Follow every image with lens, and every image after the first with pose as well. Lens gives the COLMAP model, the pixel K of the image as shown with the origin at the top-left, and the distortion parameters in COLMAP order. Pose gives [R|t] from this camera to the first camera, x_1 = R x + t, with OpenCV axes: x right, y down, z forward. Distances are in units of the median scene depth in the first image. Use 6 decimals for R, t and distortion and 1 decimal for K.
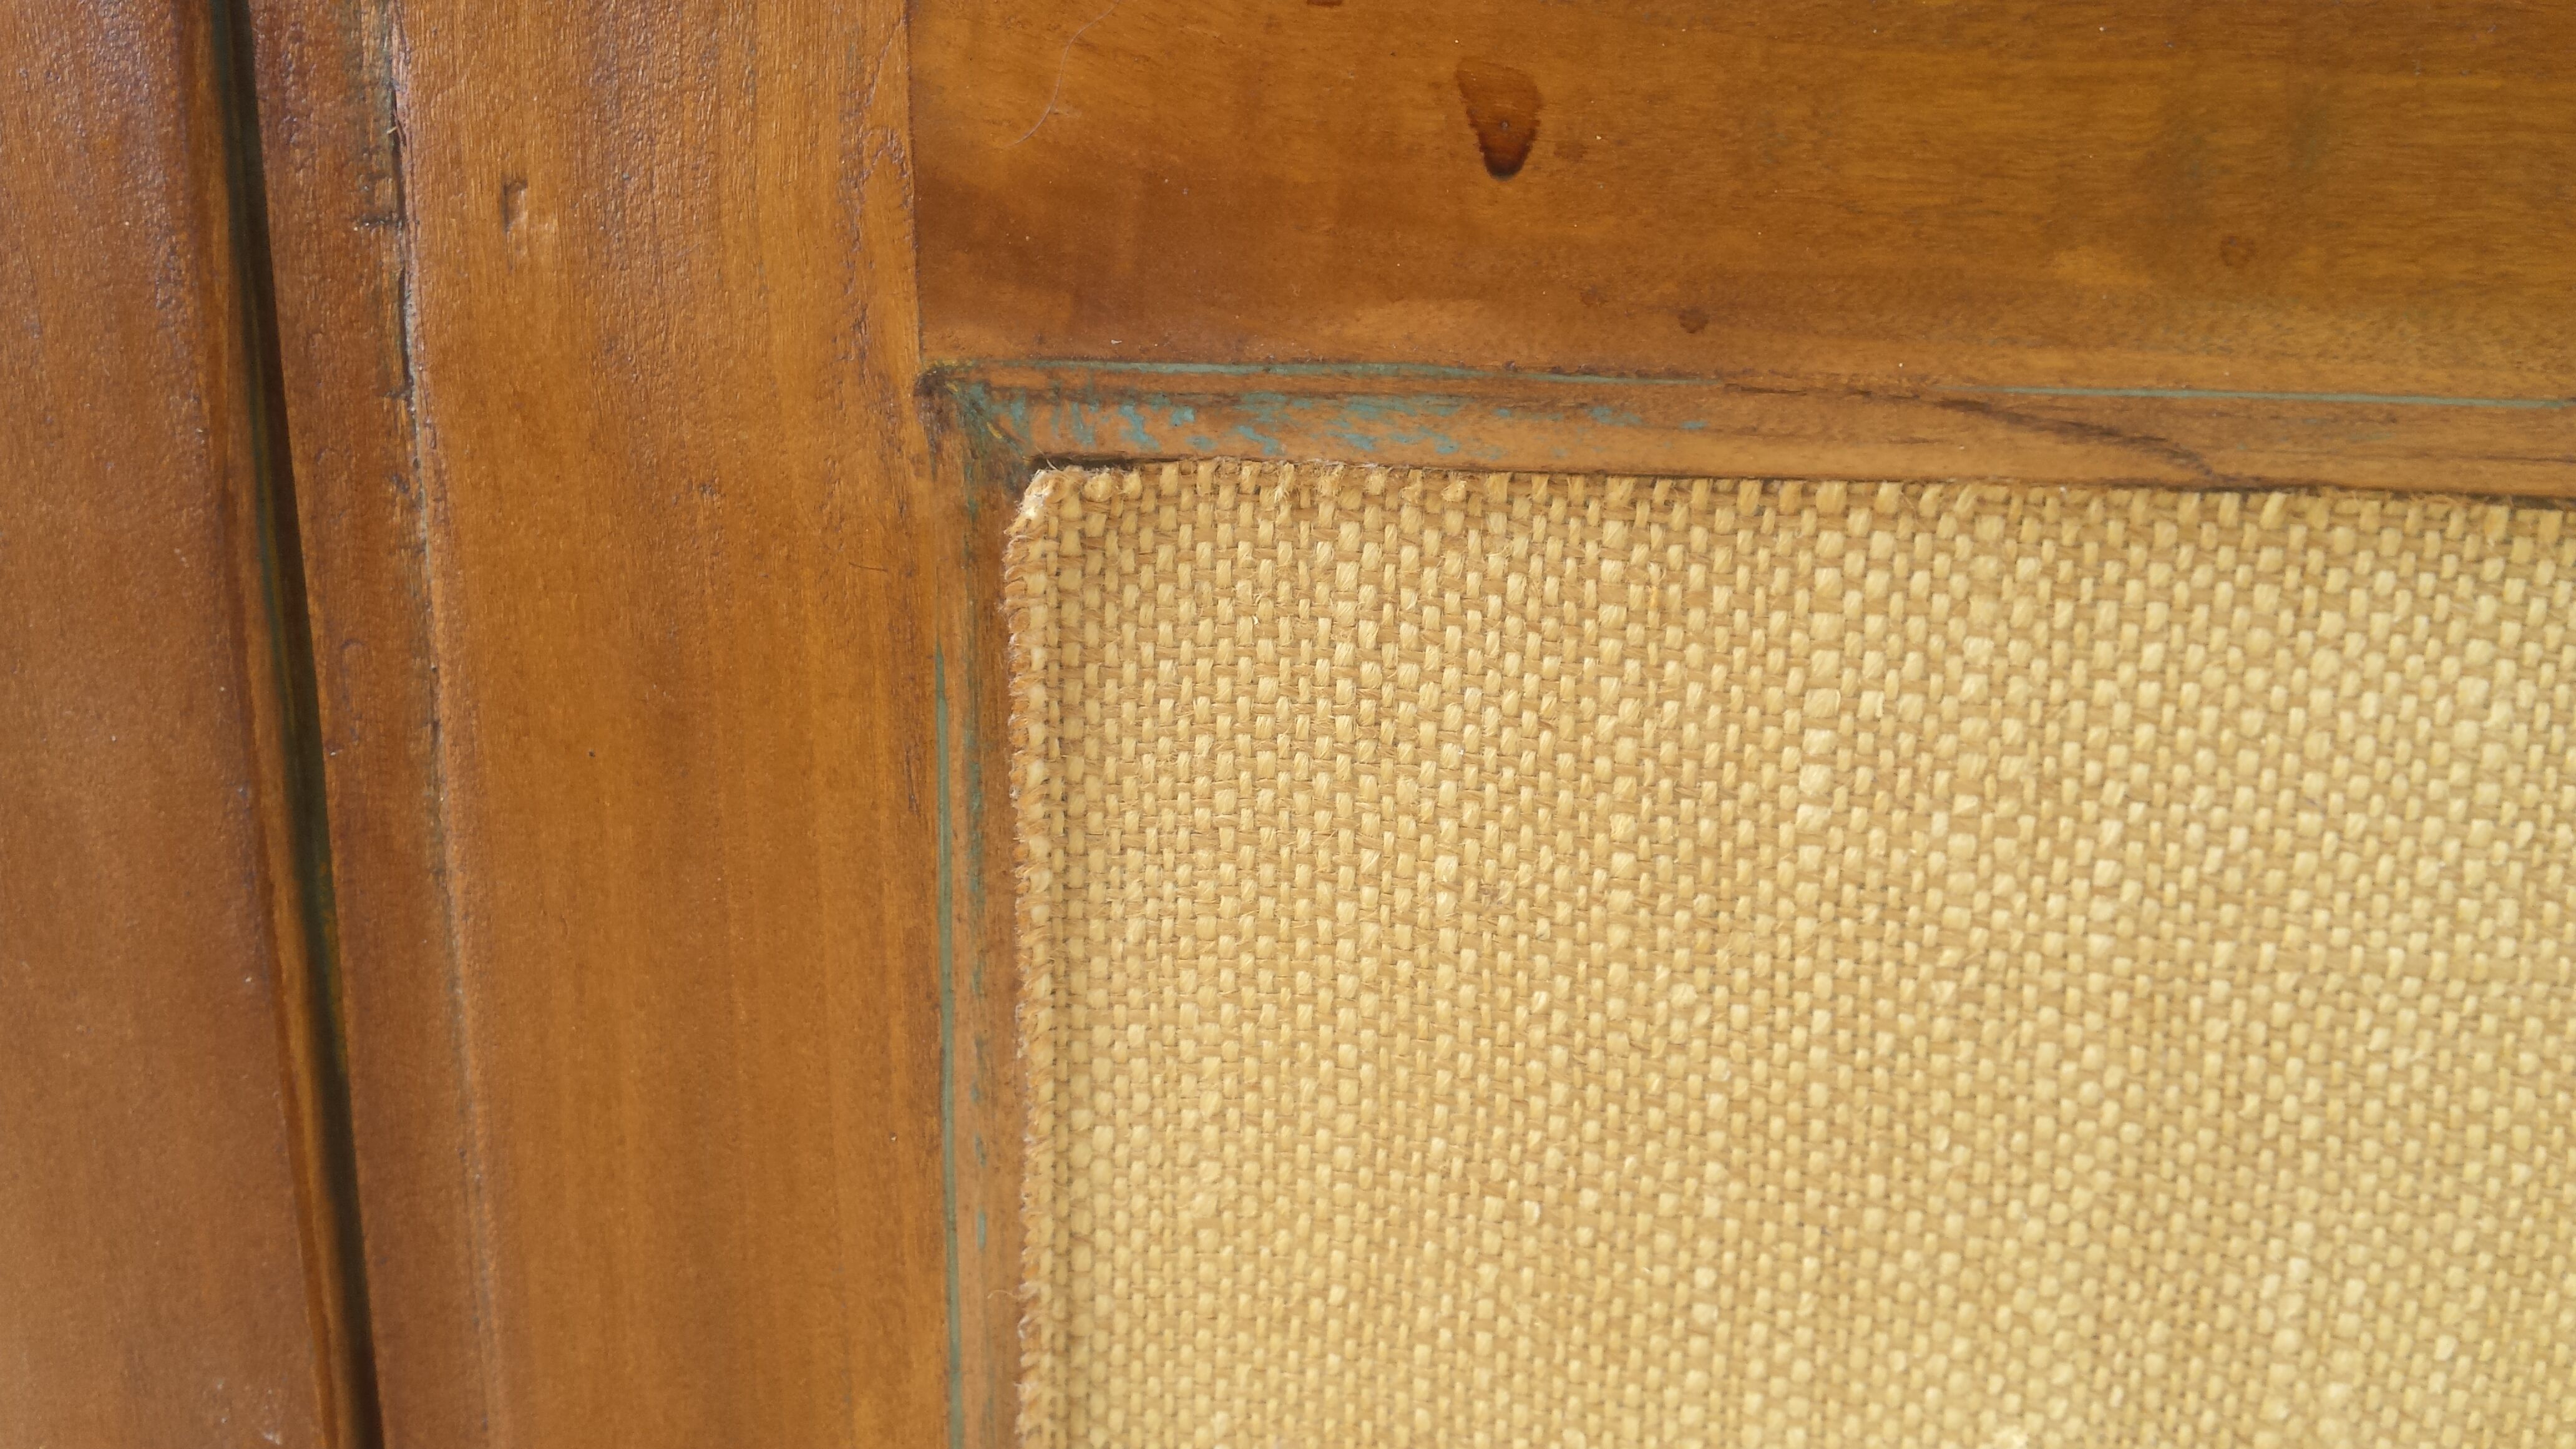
lens RADIAL K [[2437.9, 0, 1285.9], [0, 2437.9, 723.8], [0, 0, 1]] dist [-0.023873, 0.000000]
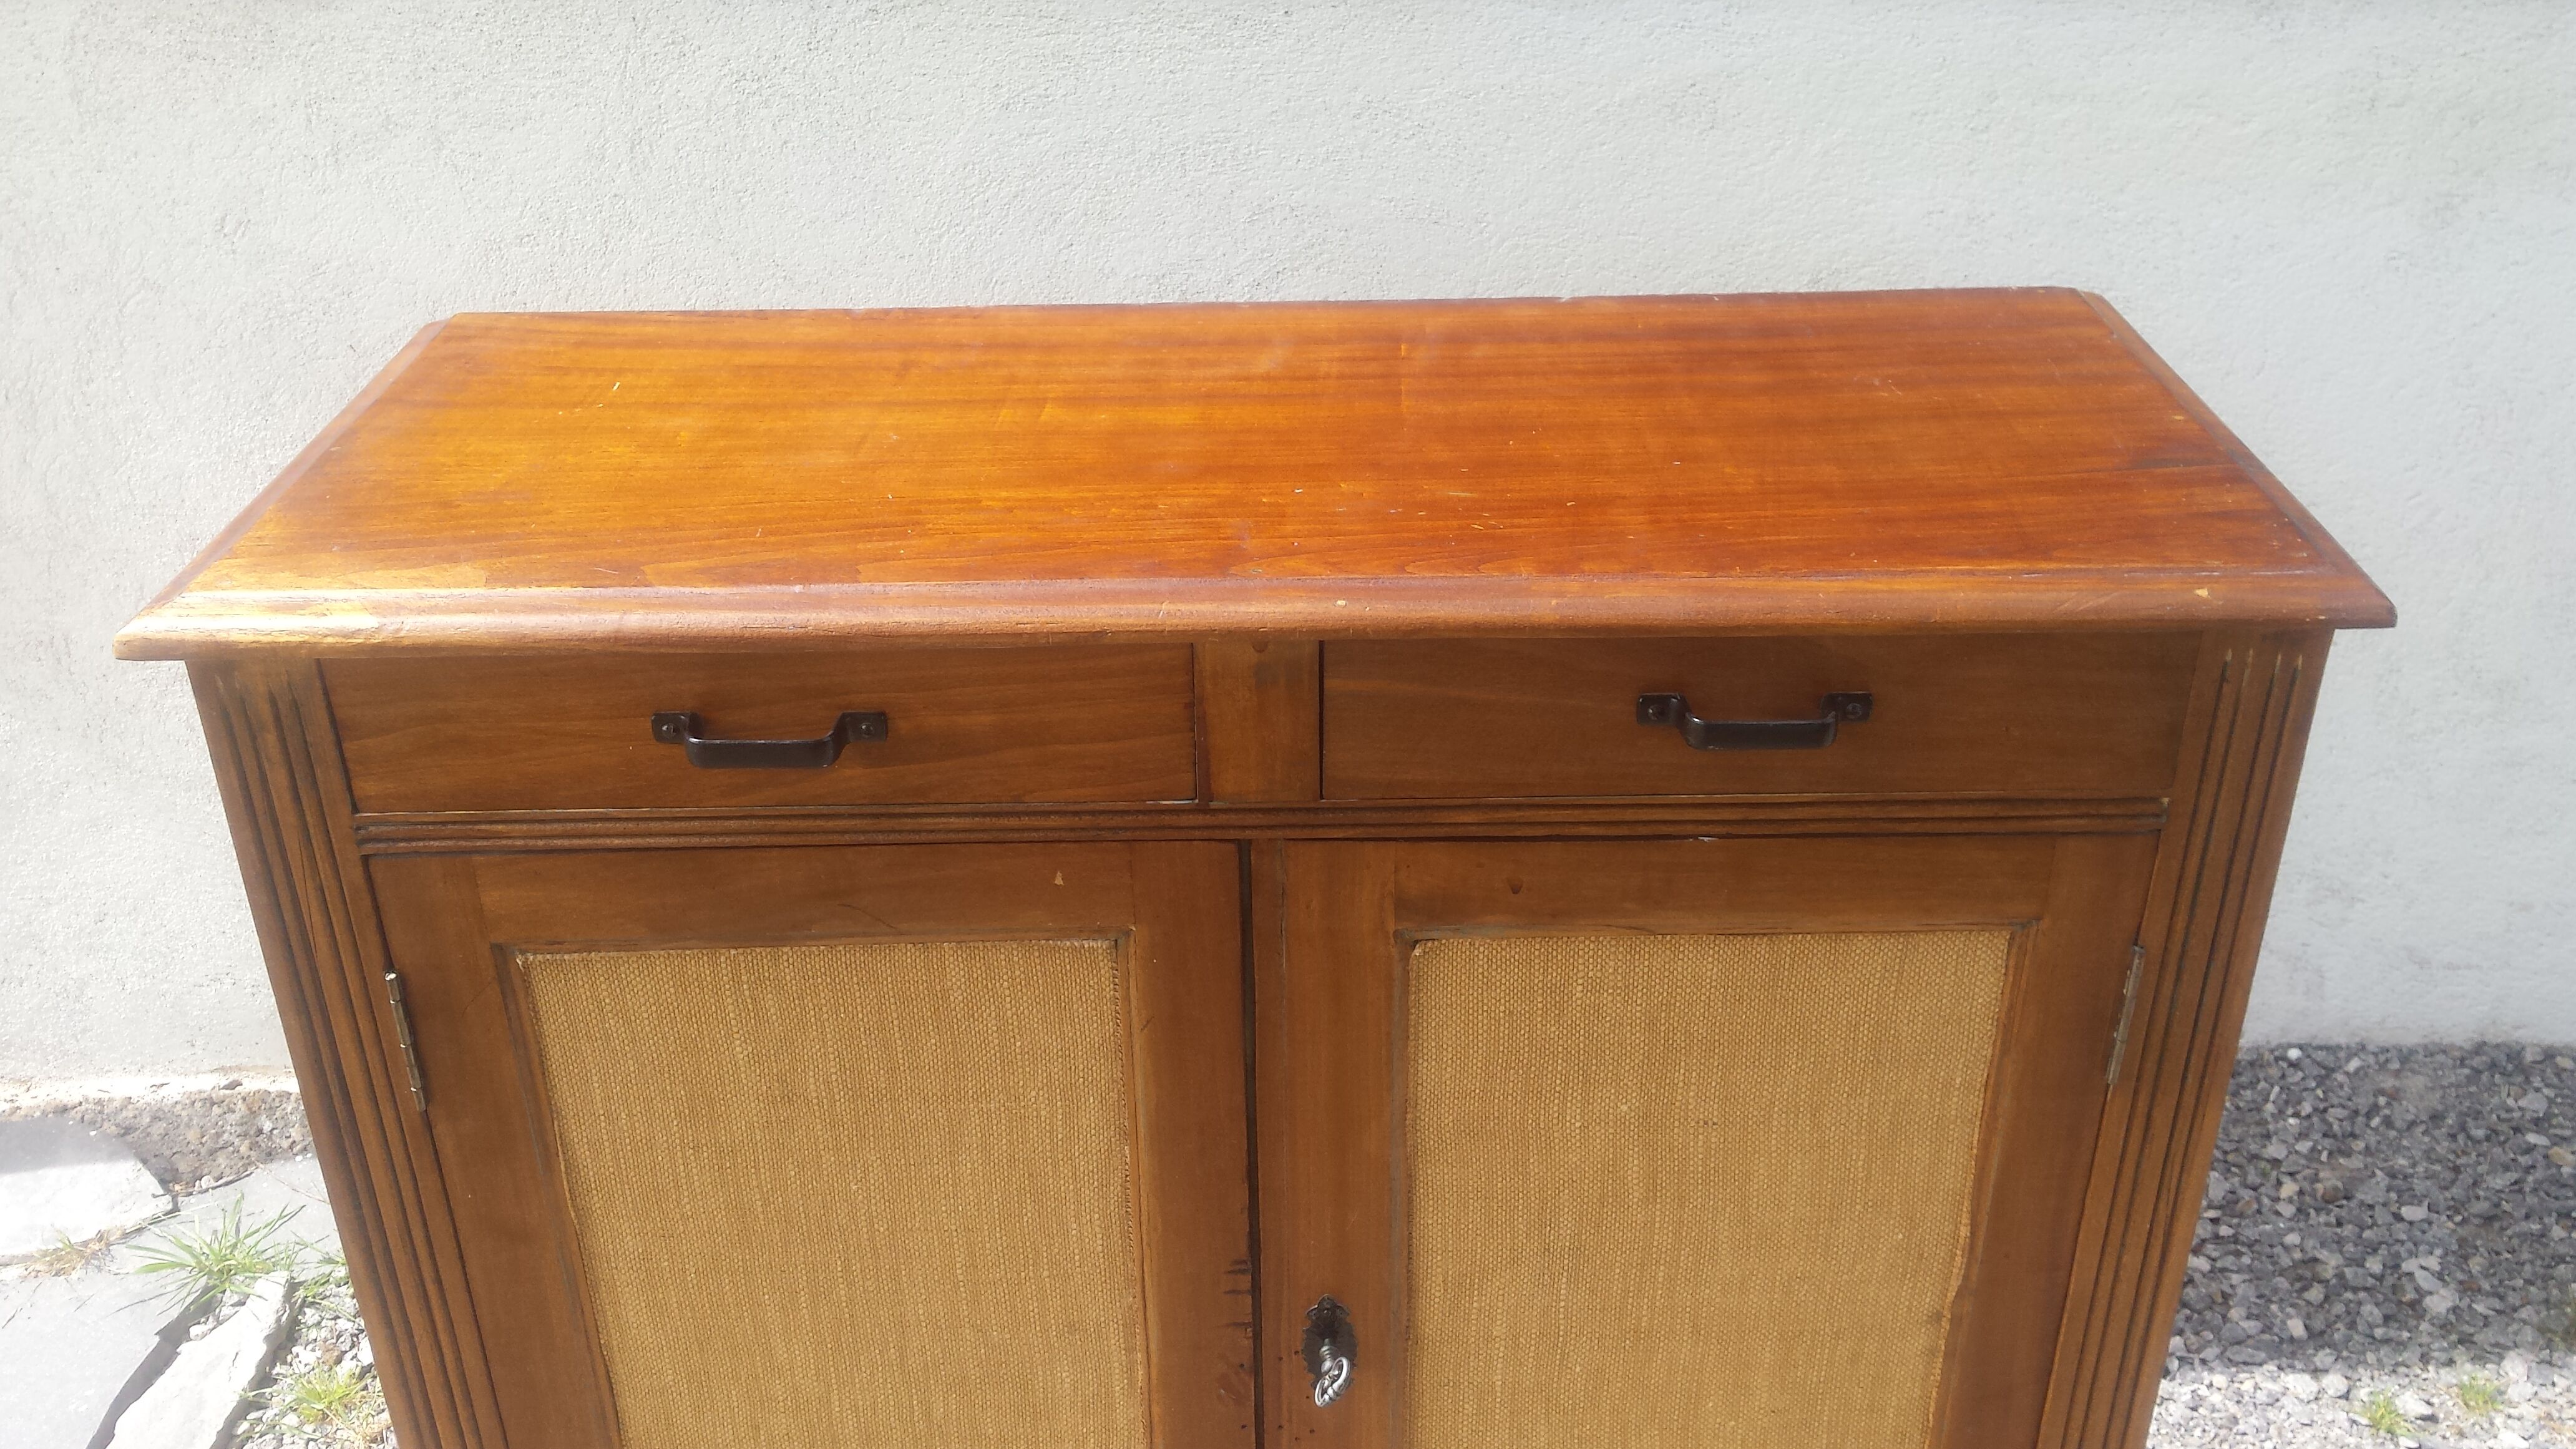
lens RADIAL K [[2437.9, 0, 1277.1], [0, 2437.9, 722.9], [0, 0, 1]] dist [-0.023873, 0.000000]
pose [[0.992334, -0.080828, 0.093486, -0.781264], [0.055967, 0.968368, 0.243170, -1.690830], [-0.110184, -0.236074, 0.965468, -3.453783]]
